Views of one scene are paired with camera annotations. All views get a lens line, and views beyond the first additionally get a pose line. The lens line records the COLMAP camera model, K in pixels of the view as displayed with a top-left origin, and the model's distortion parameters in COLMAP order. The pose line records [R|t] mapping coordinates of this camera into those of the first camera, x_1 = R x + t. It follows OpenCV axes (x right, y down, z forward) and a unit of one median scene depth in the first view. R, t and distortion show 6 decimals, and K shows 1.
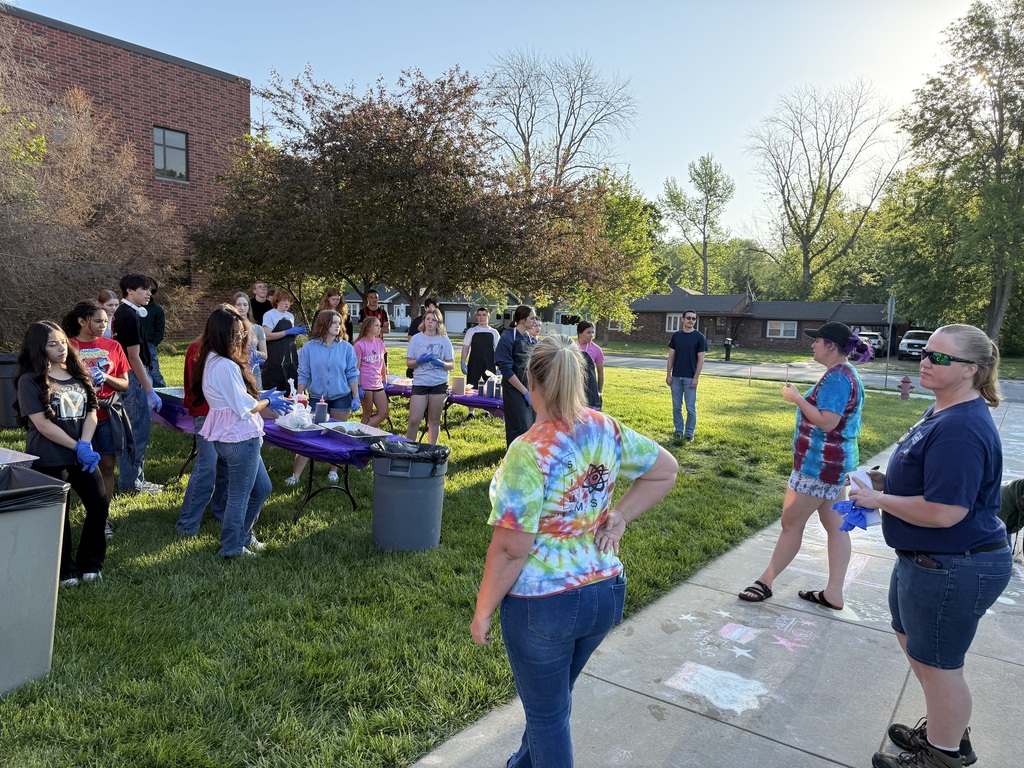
lens RADIAL K [[715.2, 0, 512.0], [0, 715.2, 384.0], [0, 0, 1]] dist [-0.001507, -0.001938]
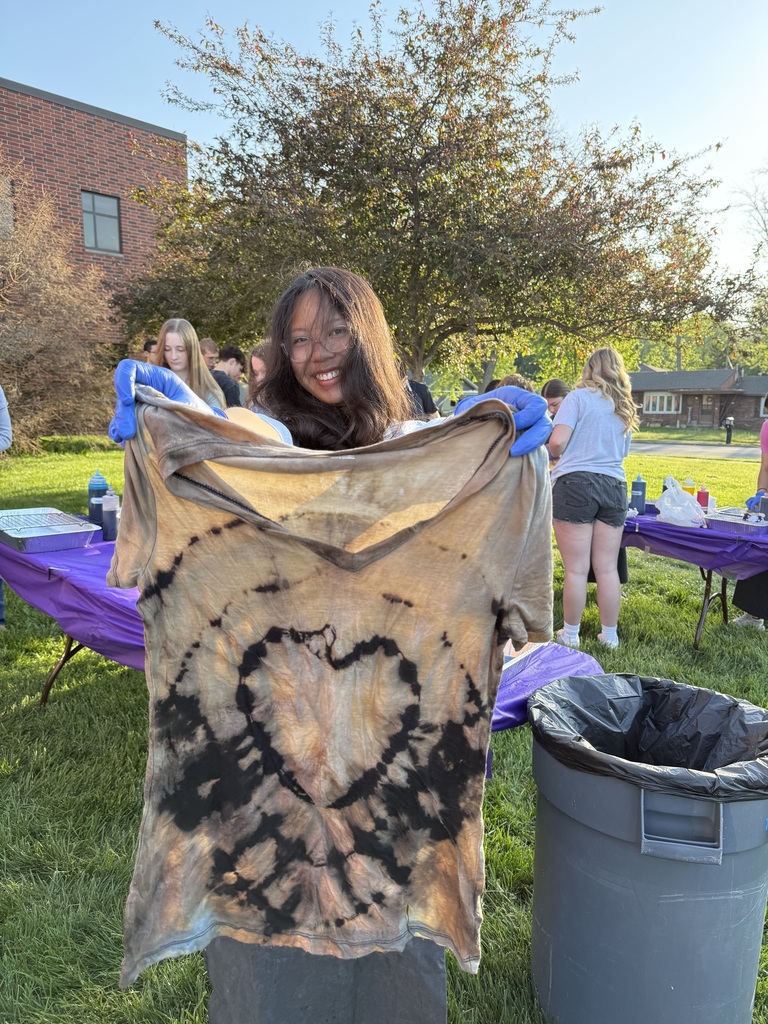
lens RADIAL K [[714.5, 0, 384.0], [0, 714.5, 512.0], [0, 0, 1]] dist [-0.026551, -0.000260]
pose [[0.994835, -0.016647, -0.100130, -0.049859], [0.021829, 0.998466, 0.050878, -0.003357], [0.099129, -0.052801, 0.993673, 0.148211]]
